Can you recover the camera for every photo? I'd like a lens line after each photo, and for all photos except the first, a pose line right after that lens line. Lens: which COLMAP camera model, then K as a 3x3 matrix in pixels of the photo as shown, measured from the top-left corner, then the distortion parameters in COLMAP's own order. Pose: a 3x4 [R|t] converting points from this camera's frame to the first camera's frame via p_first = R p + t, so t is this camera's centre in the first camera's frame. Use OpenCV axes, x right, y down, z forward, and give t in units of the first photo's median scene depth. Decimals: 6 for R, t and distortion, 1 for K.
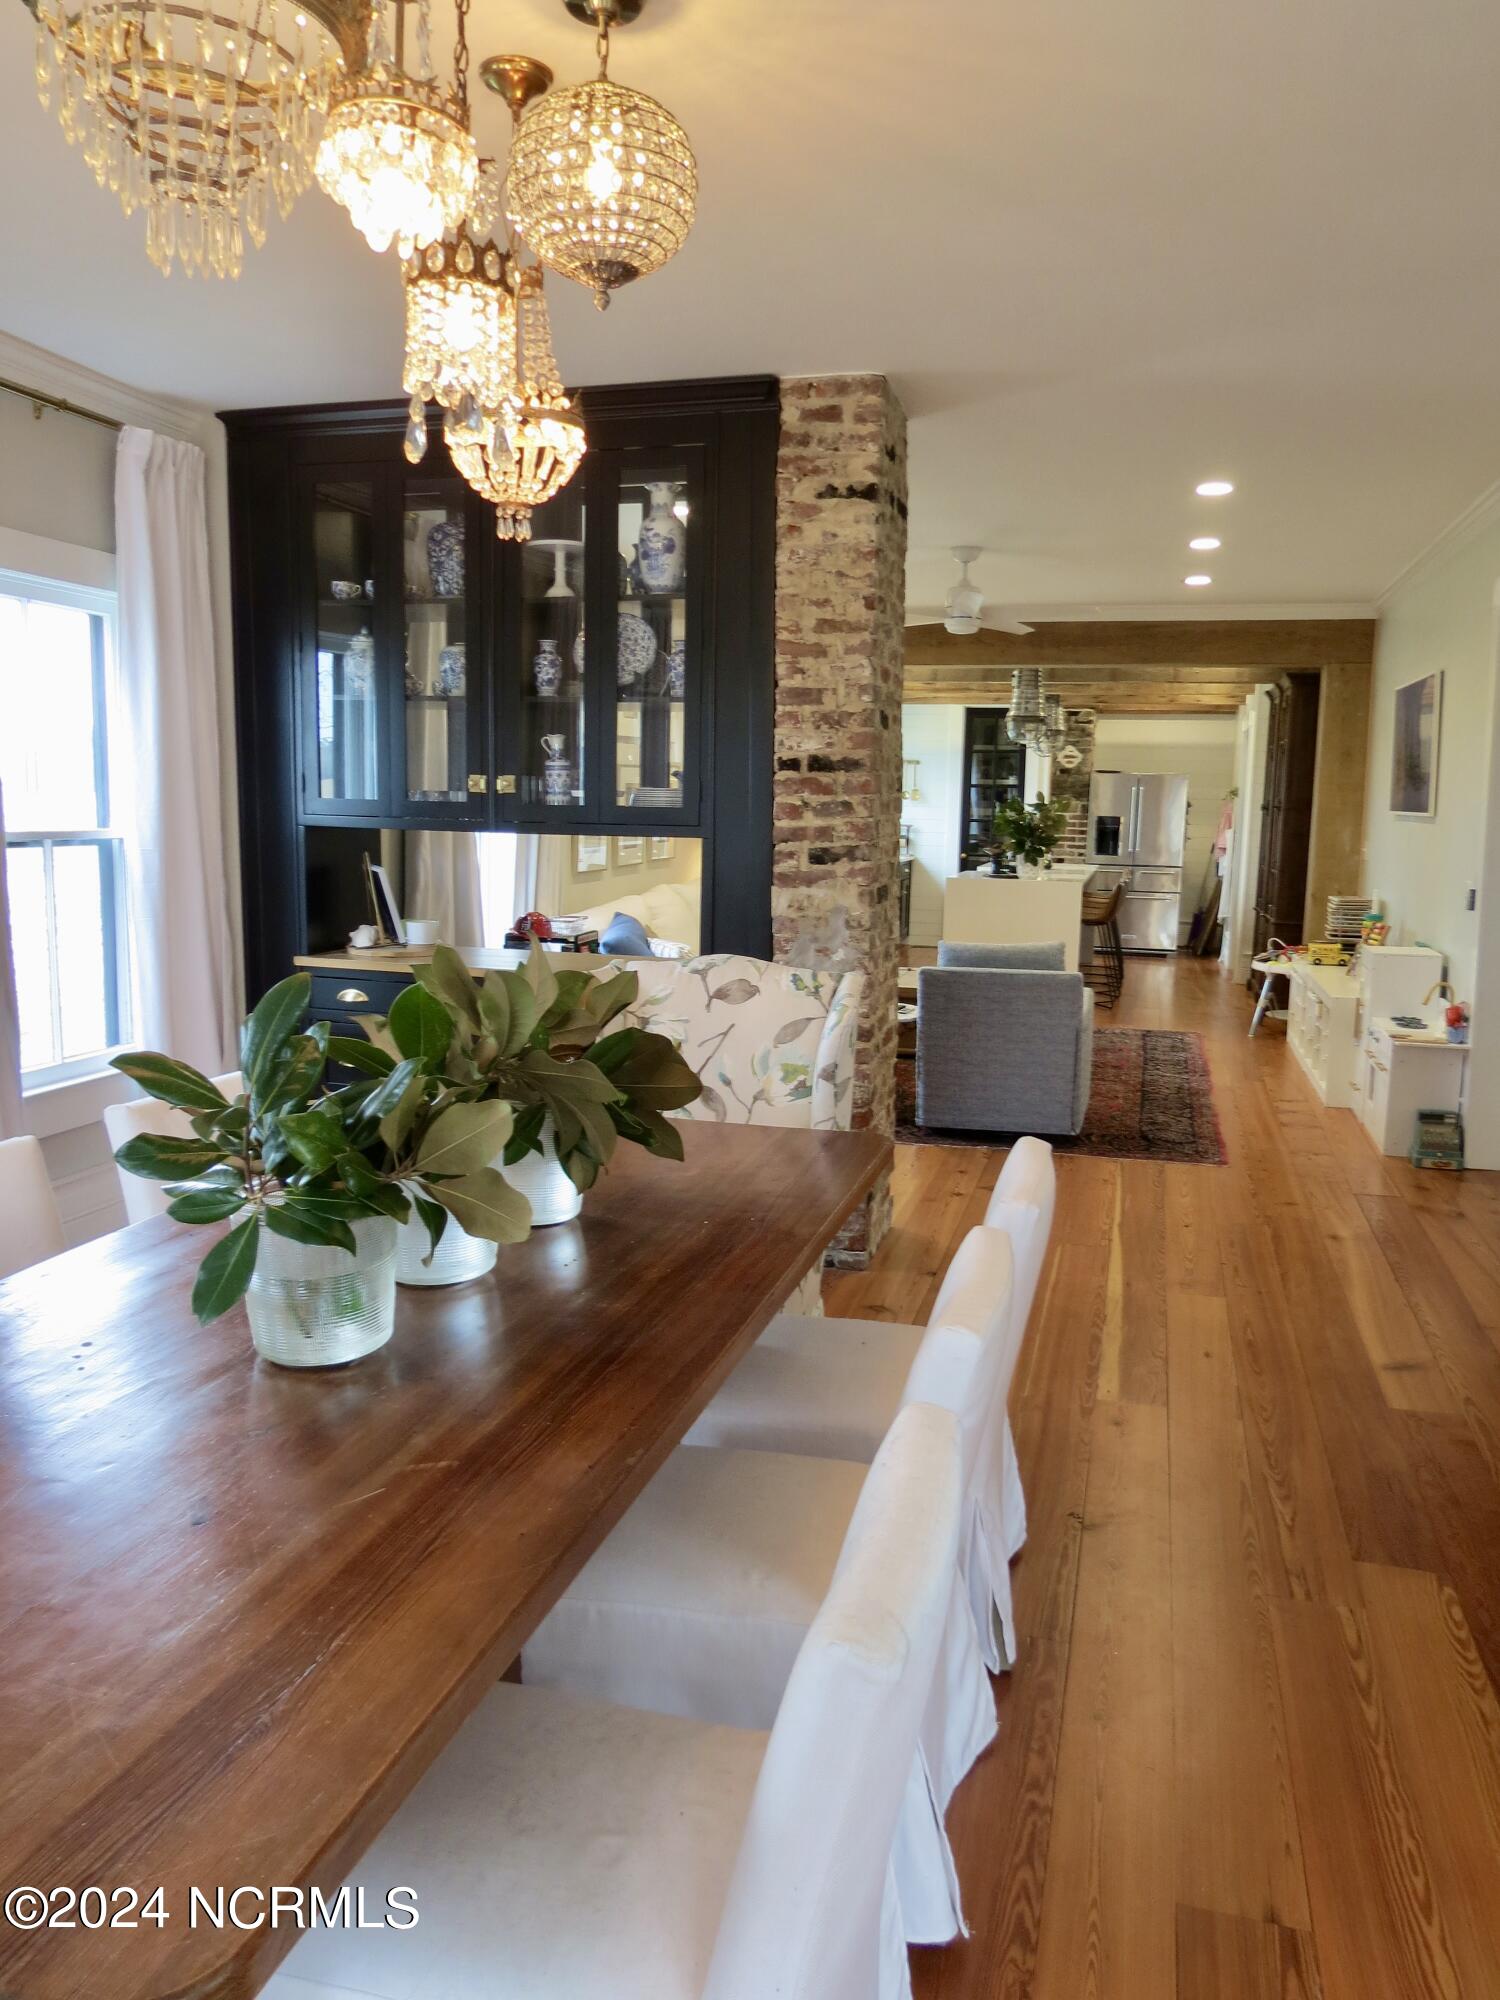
lens RADIAL K [[1417.9, 0, 758.1], [0, 1417.9, 1006.2], [0, 0, 1]] dist [-0.033674, 0.016115]
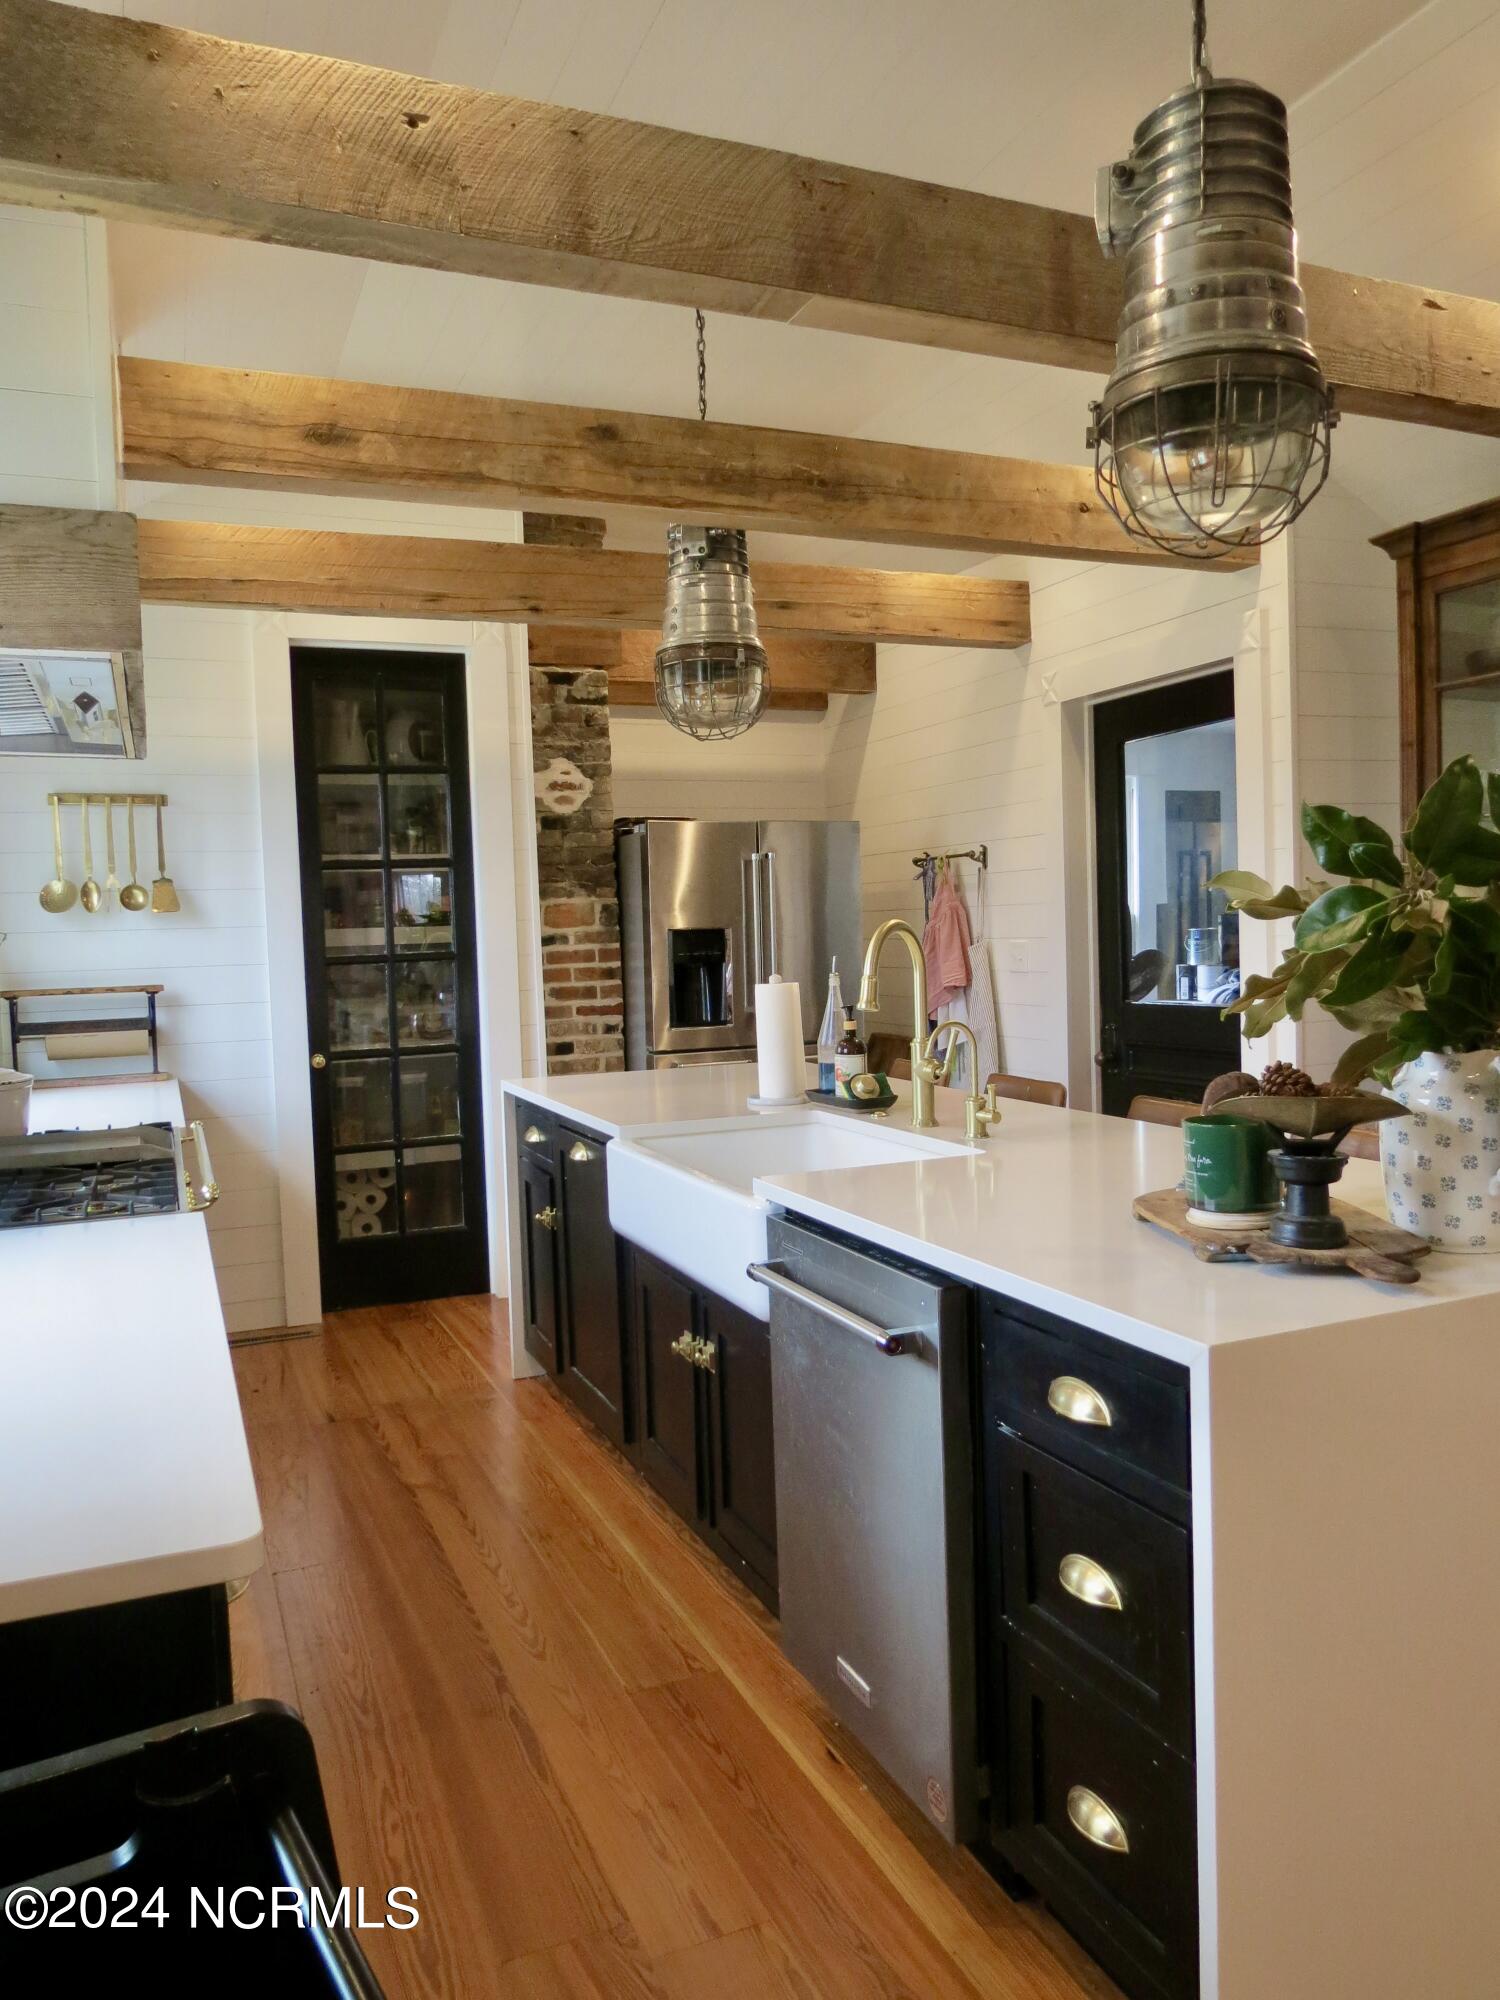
lens RADIAL K [[1417.9, 0, 750.5], [0, 1417.9, 997.9], [0, 0, 1]] dist [-0.033674, 0.016115]
pose [[0.781001, -0.075262, 0.619978, 0.037537], [0.137916, 0.988988, -0.053678, -0.285929], [-0.609111, 0.127428, 0.782781, 2.126415]]
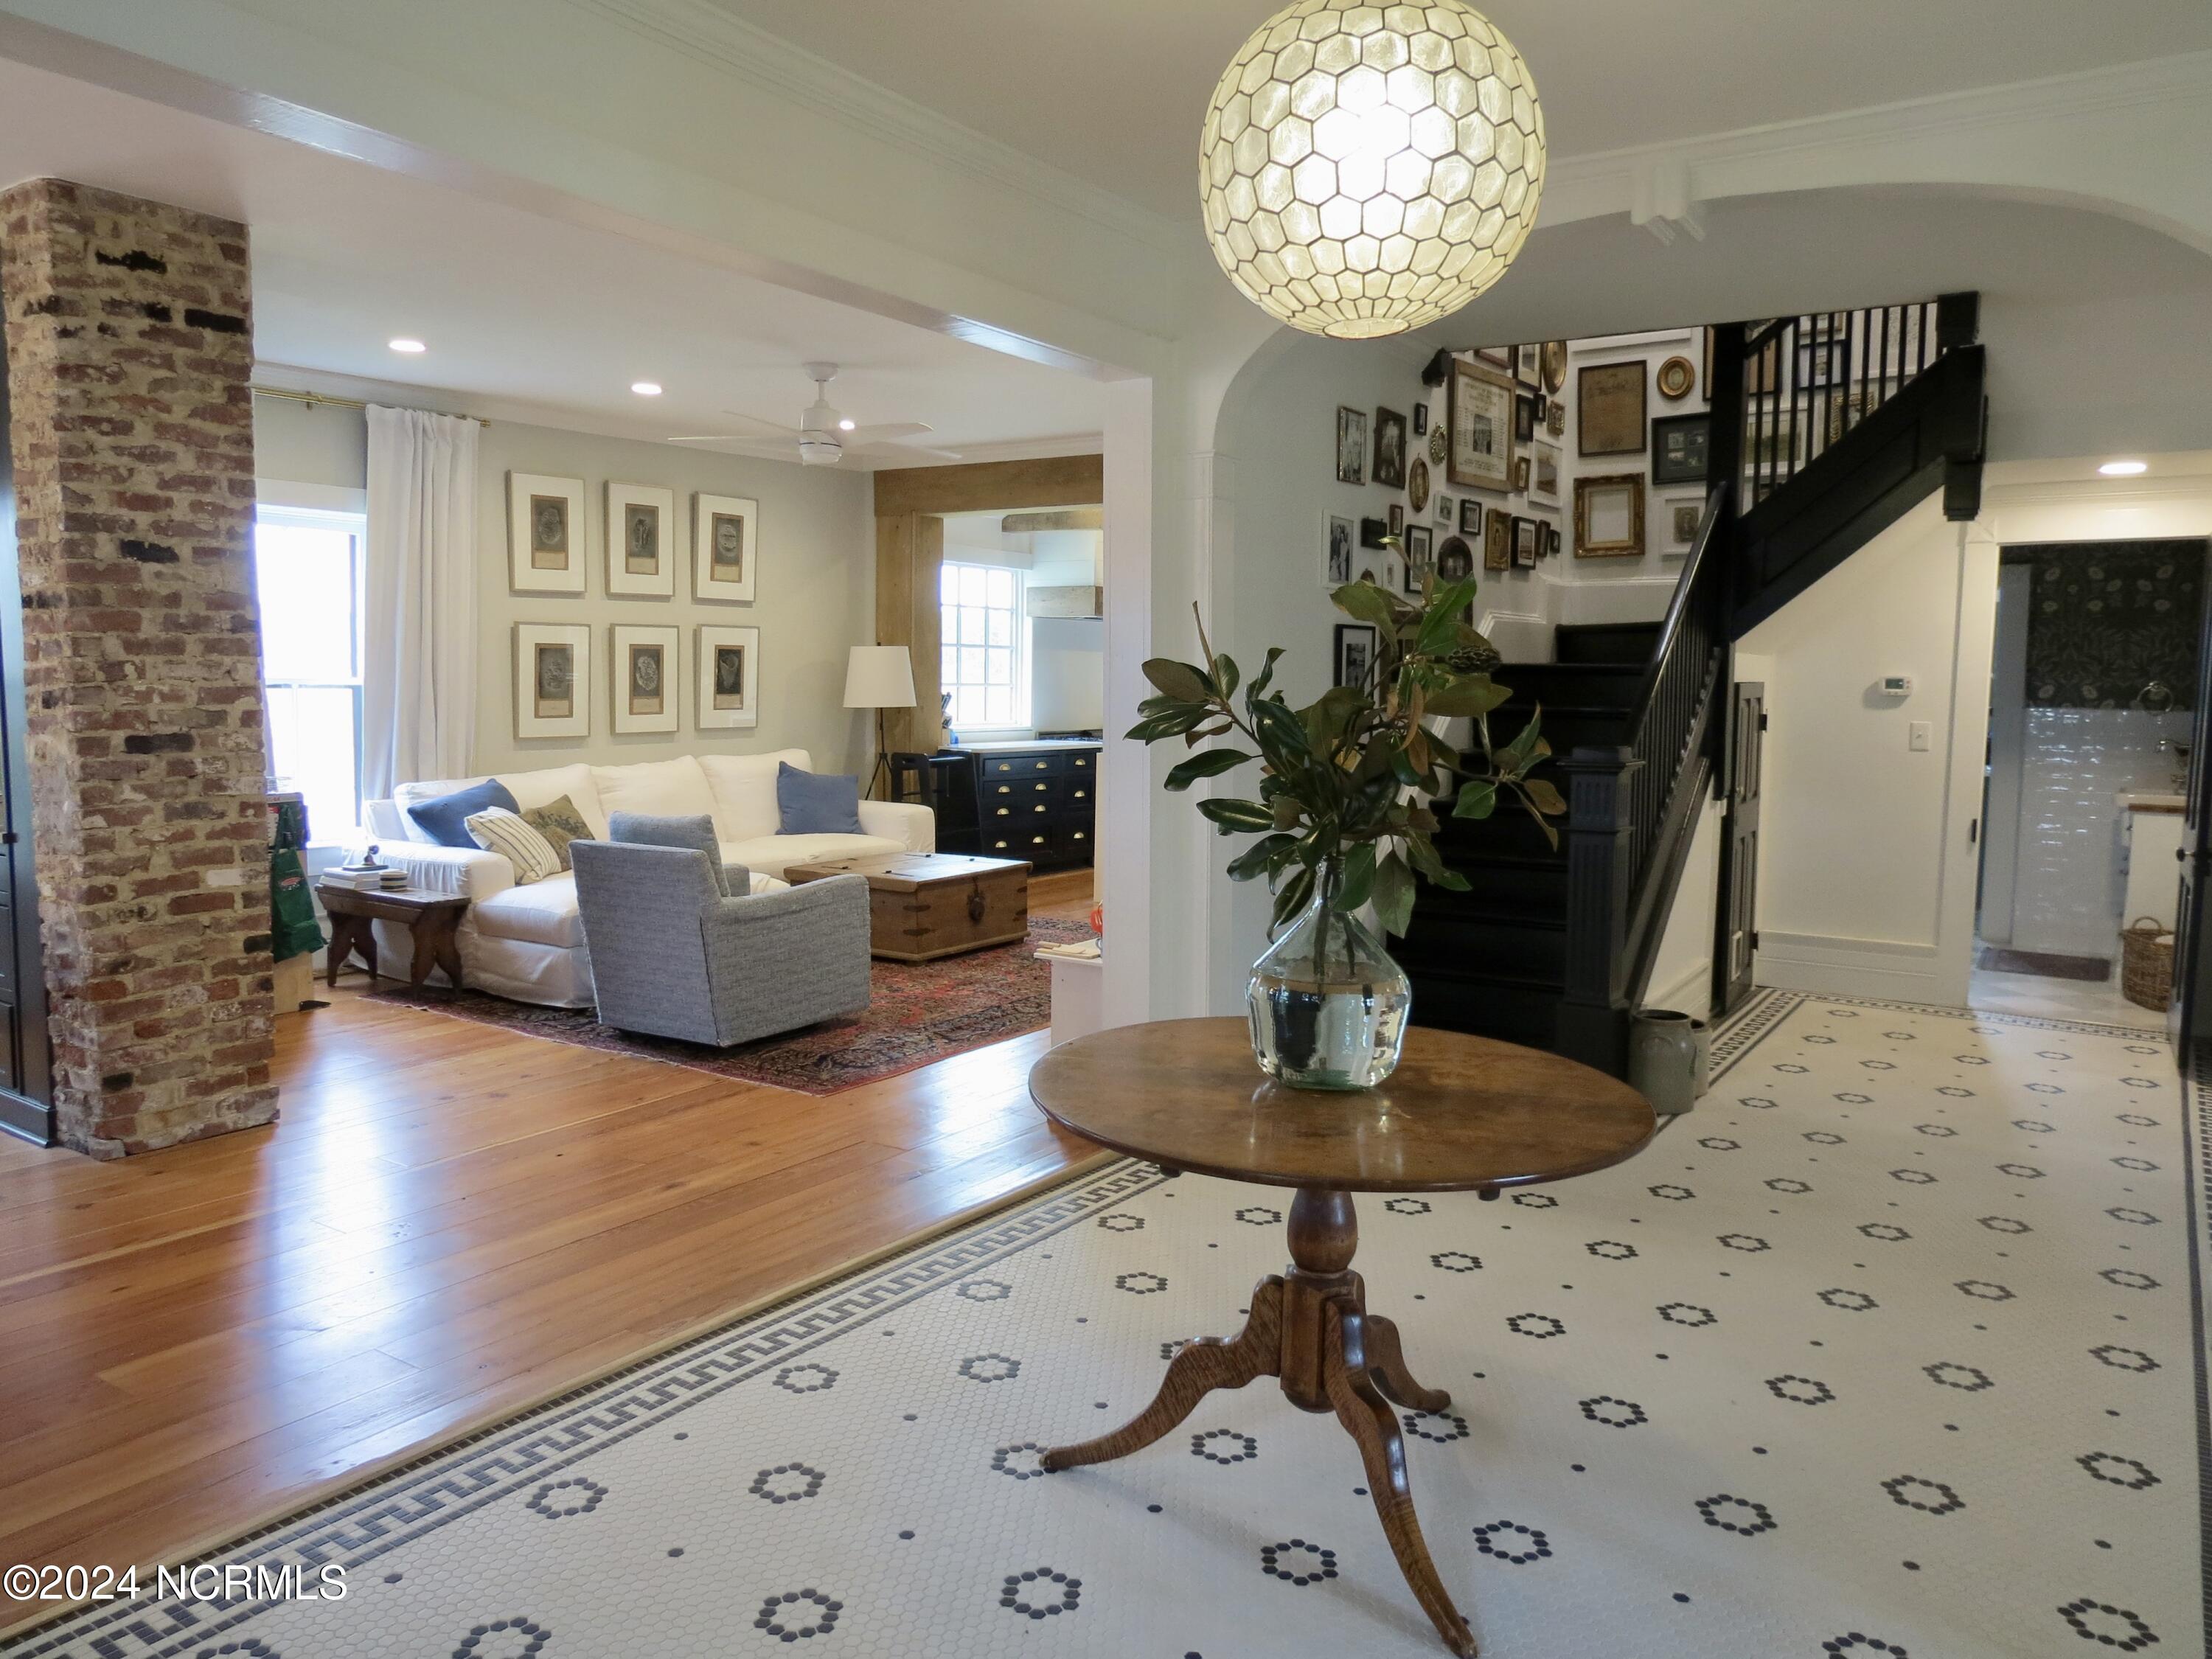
lens RADIAL K [[1568.2, 0, 1114.9], [0, 1568.2, 823.0], [0, 0, 1]] dist [-0.033674, 0.016115]
pose [[0.949472, 0.024591, -0.312888, 1.017987], [-0.042493, 0.997818, -0.050524, -0.004873], [0.310963, 0.061266, 0.948445, 0.267720]]
